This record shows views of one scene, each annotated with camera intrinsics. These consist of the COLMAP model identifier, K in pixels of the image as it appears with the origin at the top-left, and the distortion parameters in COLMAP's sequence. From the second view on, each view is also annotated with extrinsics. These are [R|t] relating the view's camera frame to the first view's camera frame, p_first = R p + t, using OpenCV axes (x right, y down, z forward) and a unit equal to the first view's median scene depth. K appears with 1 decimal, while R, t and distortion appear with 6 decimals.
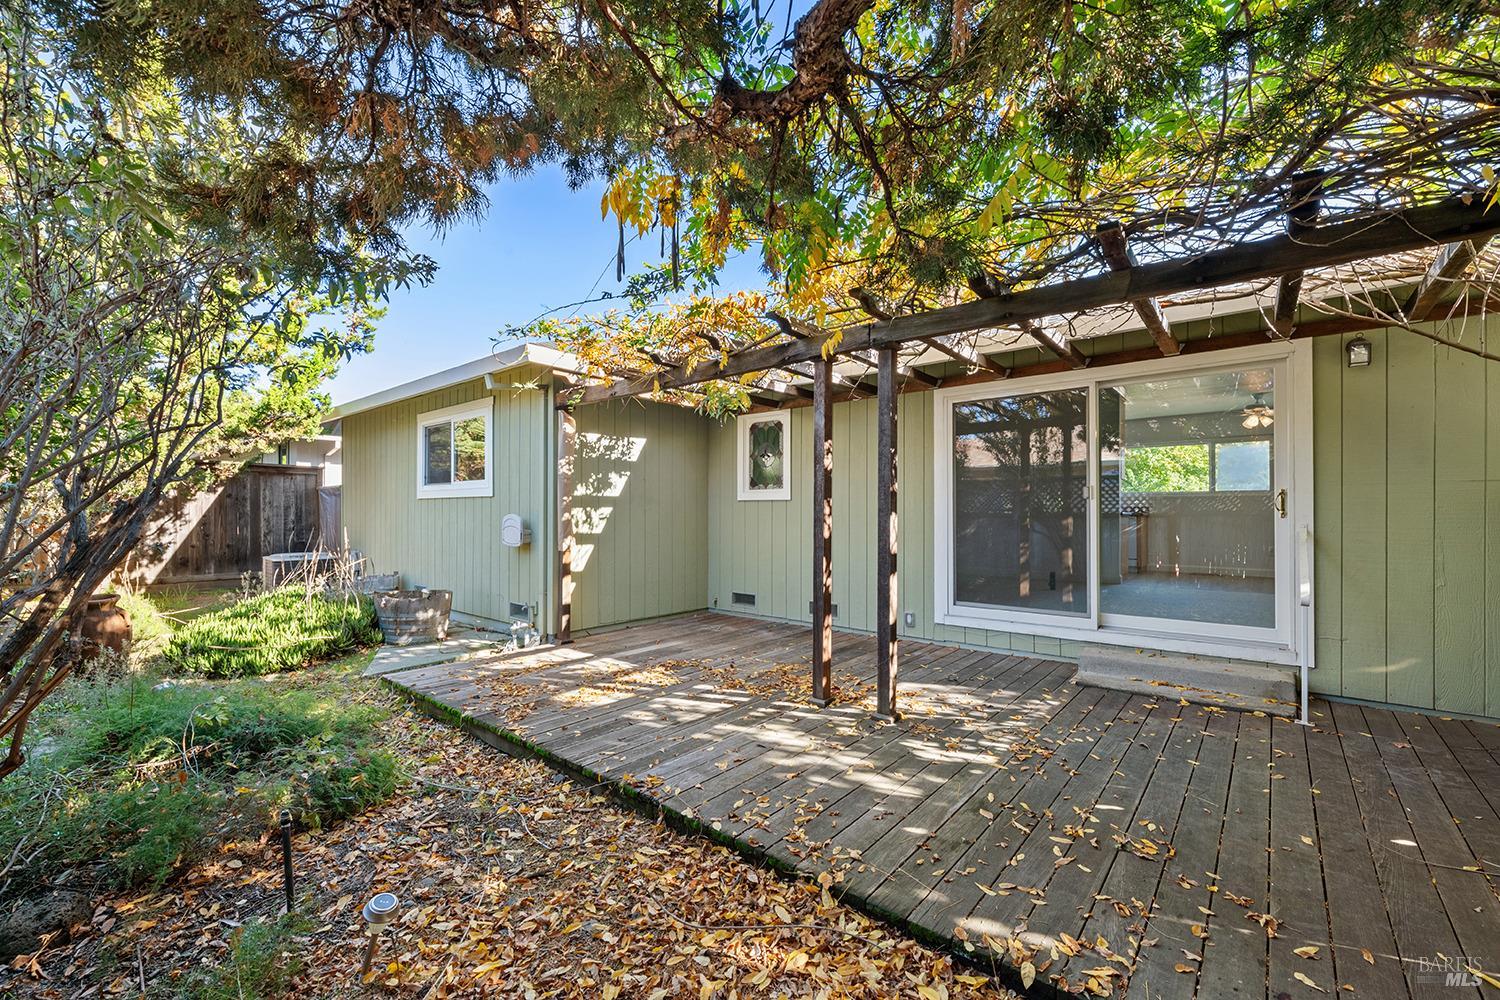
lens RADIAL K [[599.0, 0, 746.9], [0, 599.0, 508.1], [0, 0, 1]] dist [-0.001850, -0.000401]
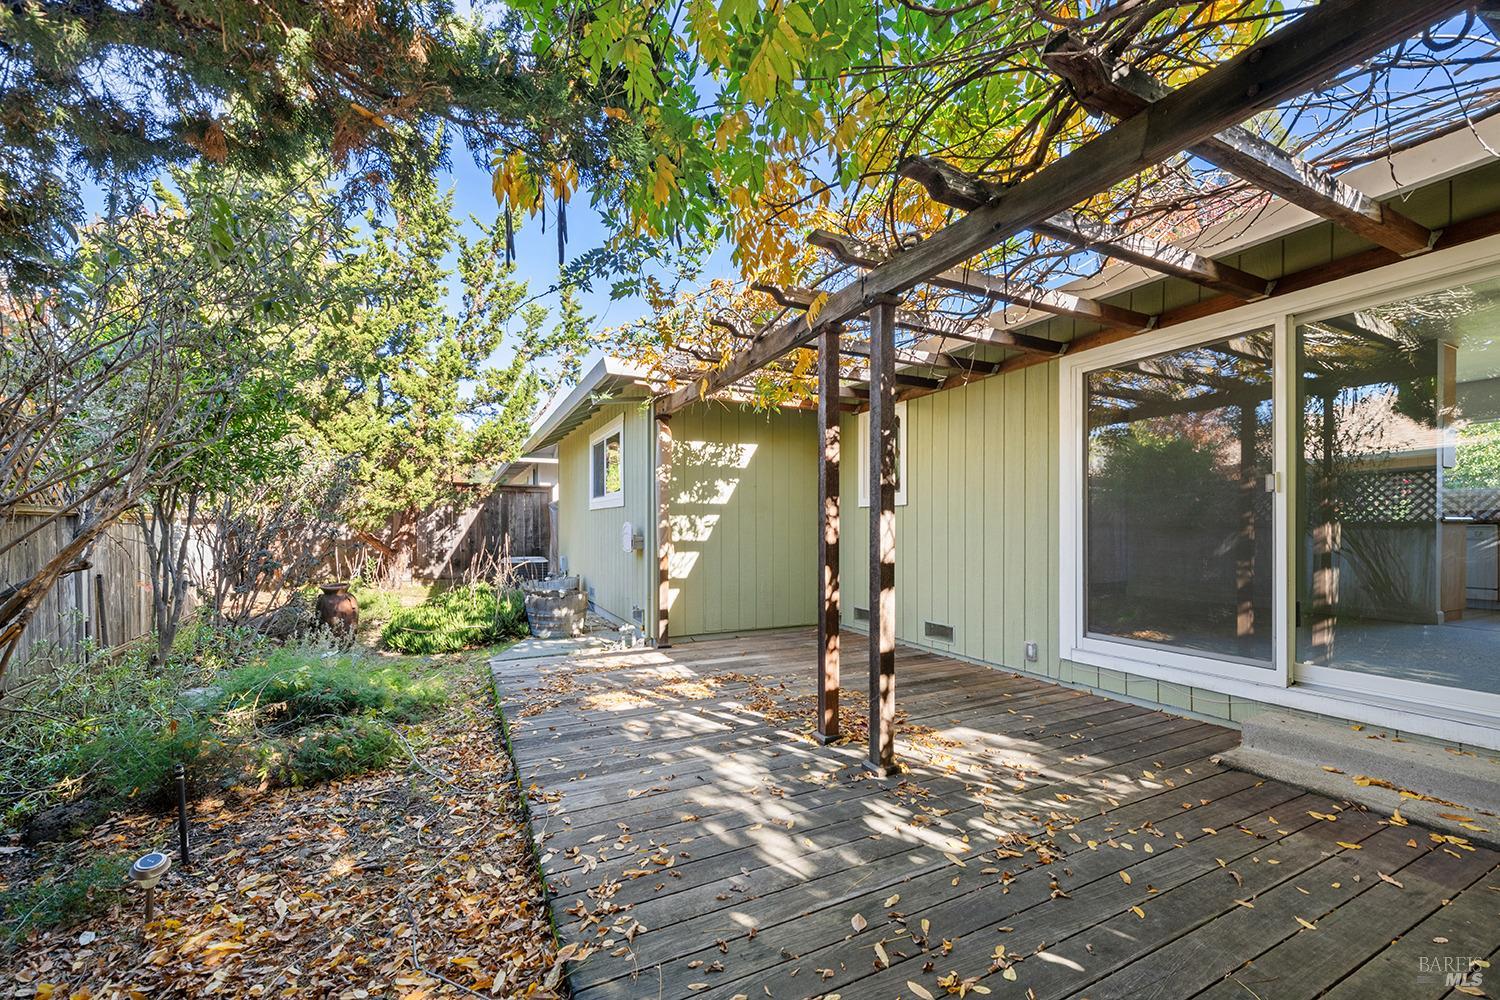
lens RADIAL K [[595.7, 0, 752.4], [0, 595.7, 529.9], [0, 0, 1]] dist [0.002231, -0.002989]
pose [[0.920963, 0.000855, -0.389649, 0.335880], [0.004039, 0.999923, 0.011740, 0.018958], [0.389629, -0.012386, 0.920889, 0.178510]]
